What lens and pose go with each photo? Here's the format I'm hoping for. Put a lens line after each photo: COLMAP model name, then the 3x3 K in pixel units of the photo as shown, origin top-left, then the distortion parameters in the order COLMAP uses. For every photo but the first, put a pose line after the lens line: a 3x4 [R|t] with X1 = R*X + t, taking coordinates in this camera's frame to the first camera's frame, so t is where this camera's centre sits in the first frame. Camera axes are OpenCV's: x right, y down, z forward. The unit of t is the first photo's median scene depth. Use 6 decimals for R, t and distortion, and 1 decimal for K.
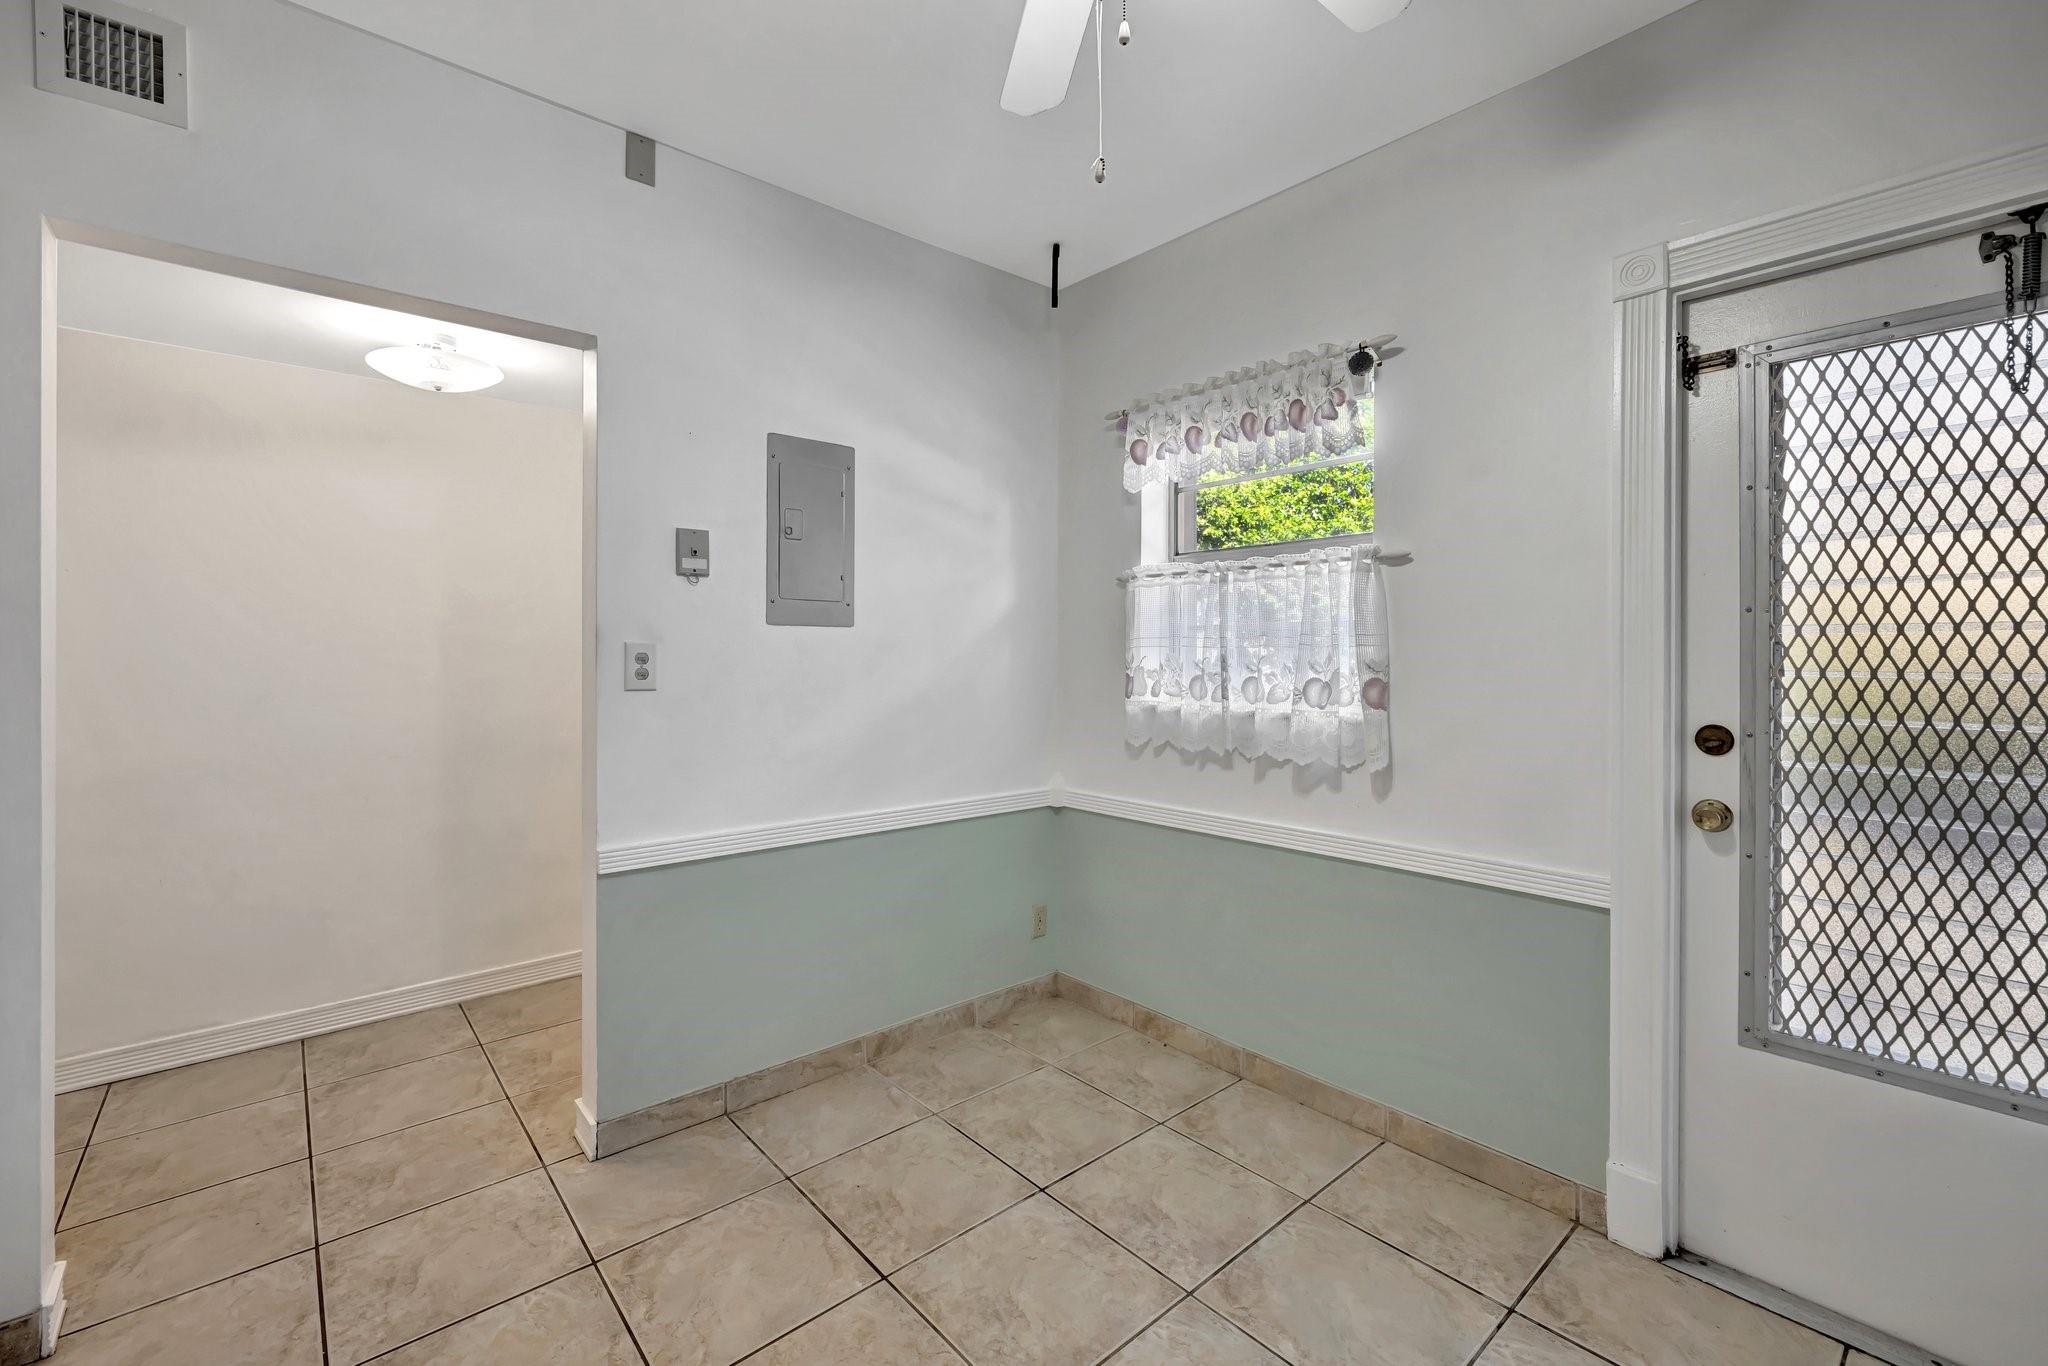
lens RADIAL K [[852.6, 0, 1019.7], [0, 852.6, 656.2], [0, 0, 1]] dist [0.000528, 0.000071]
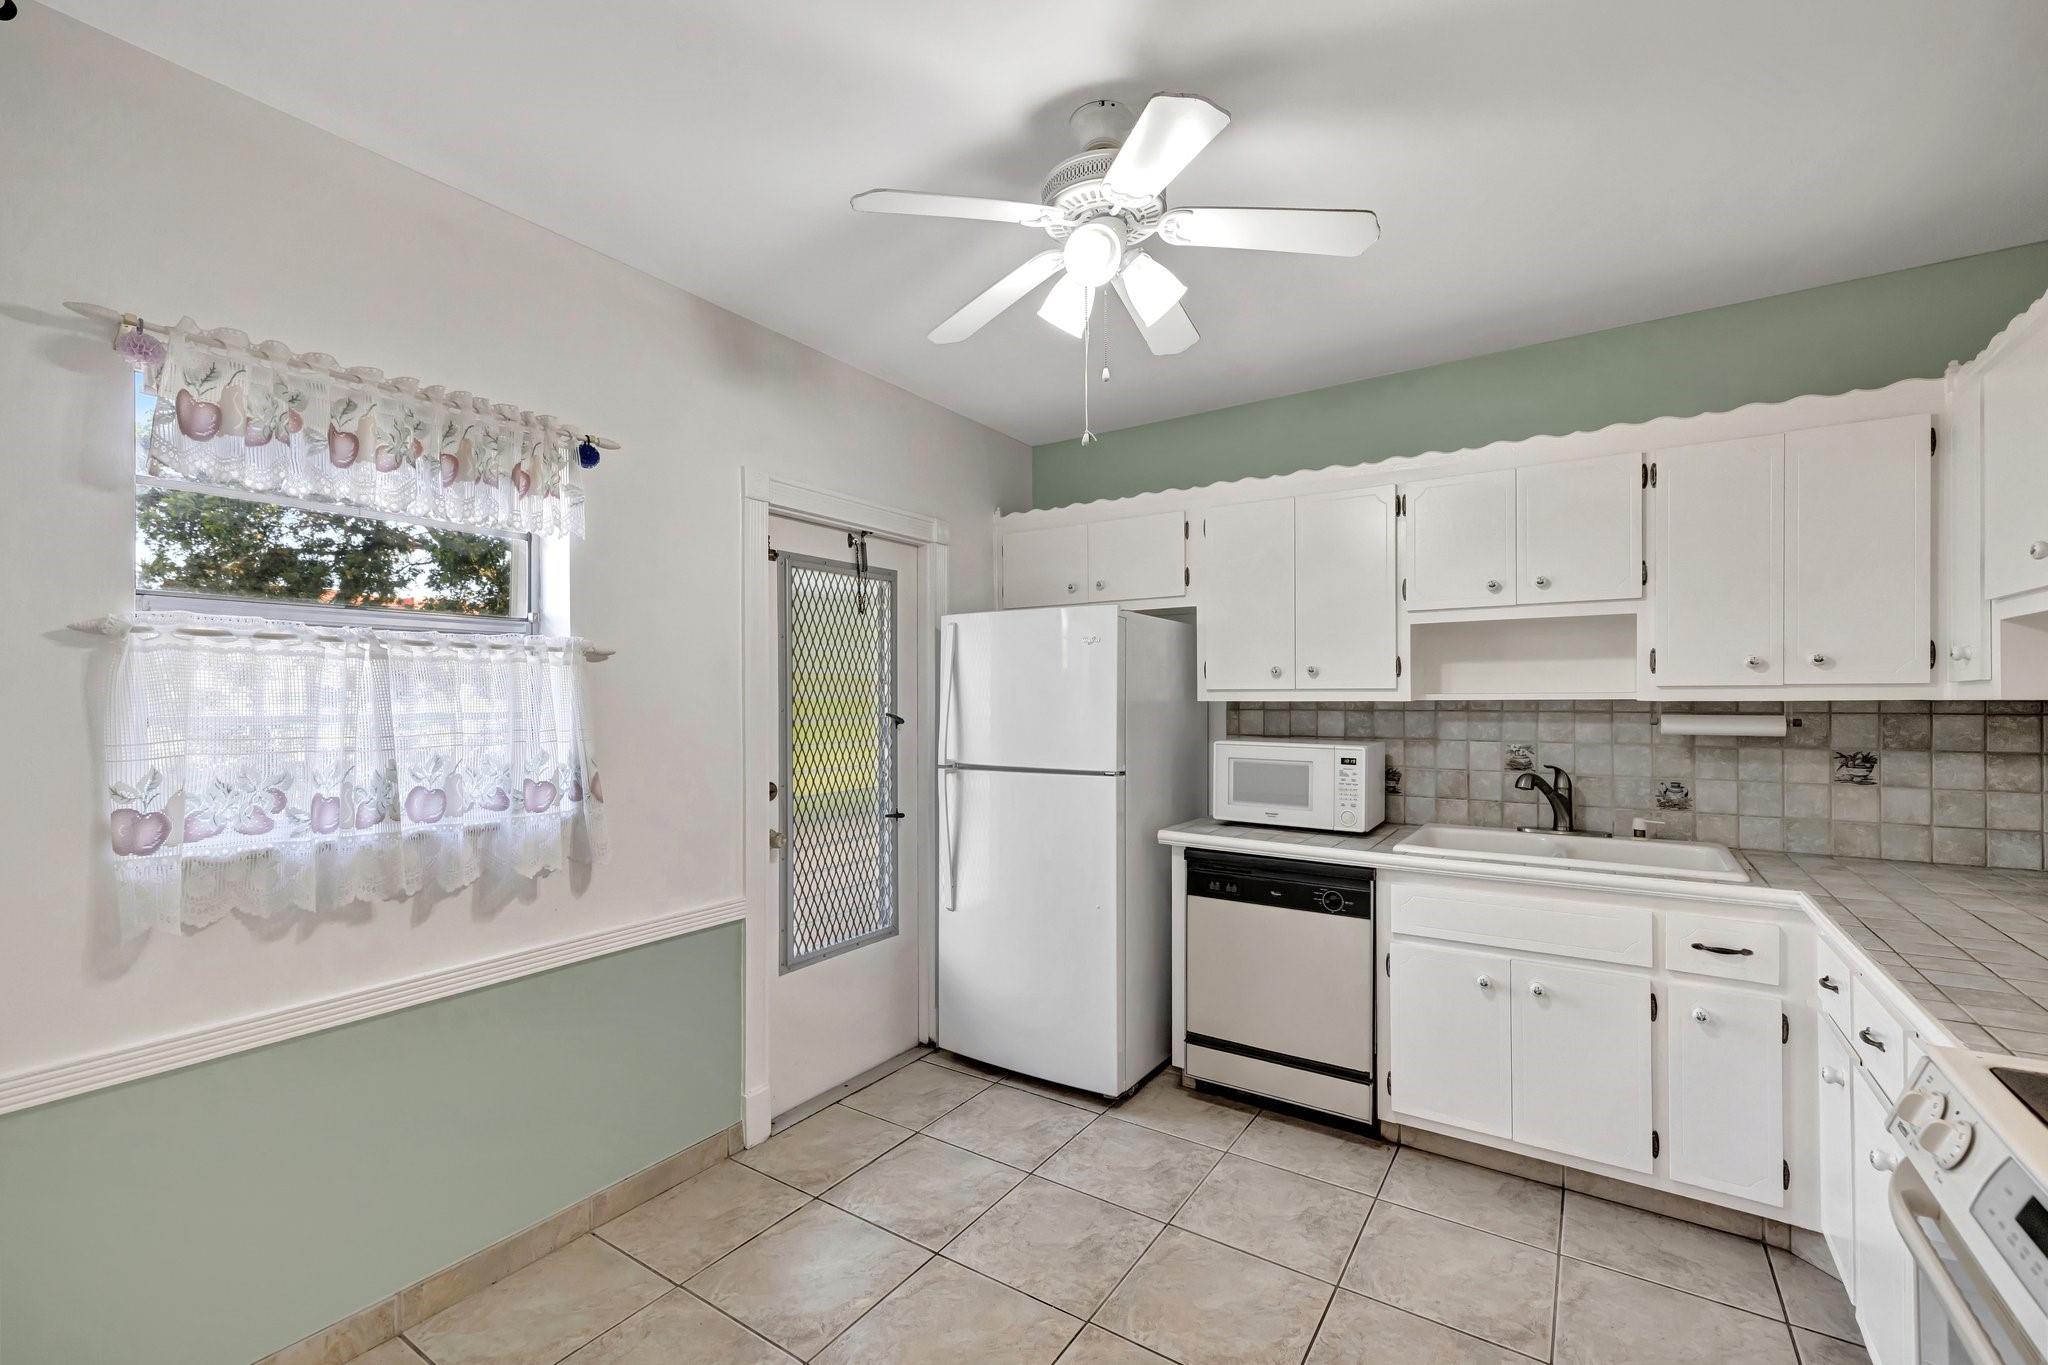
lens RADIAL K [[870.6, 0, 1019.6], [0, 870.6, 696.4], [0, 0, 1]] dist [0.001959, 0.000627]
pose [[-0.261497, 0.005551, 0.965188, -0.708386], [0.007126, 0.999967, -0.003821, -0.056921], [-0.965178, 0.005879, -0.261528, 0.785617]]
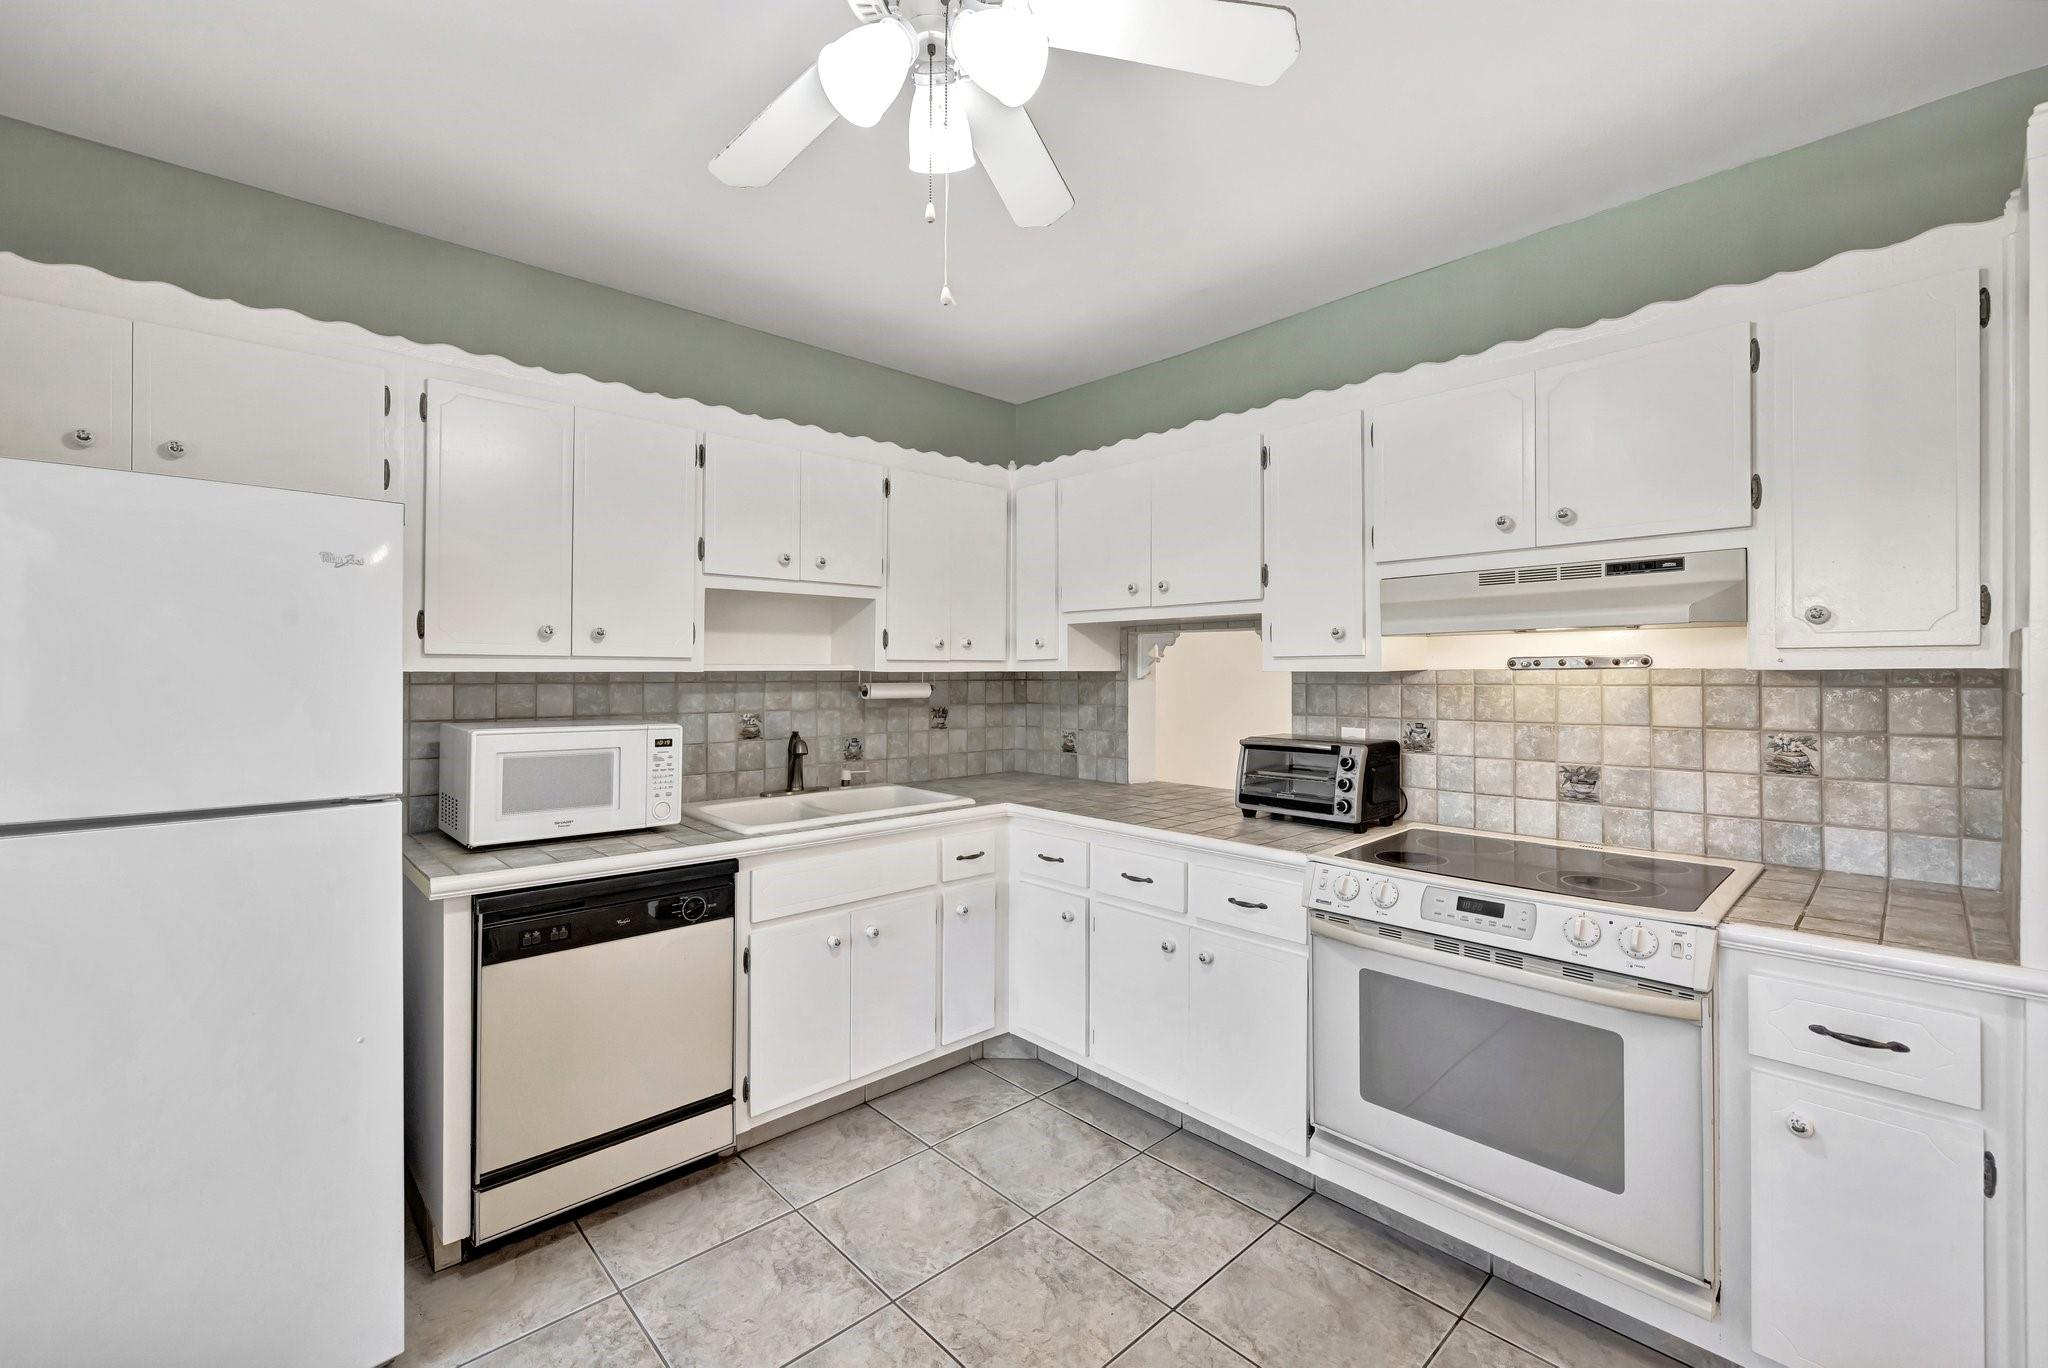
lens RADIAL K [[858.2, 0, 1017.0], [0, 858.2, 672.0], [0, 0, 1]] dist [0.001523, 0.000268]
pose [[-0.999518, 0.001457, -0.030998, 0.015648], [0.001296, 0.999986, 0.005218, -0.055836], [0.031005, 0.005175, -0.999506, 1.072944]]
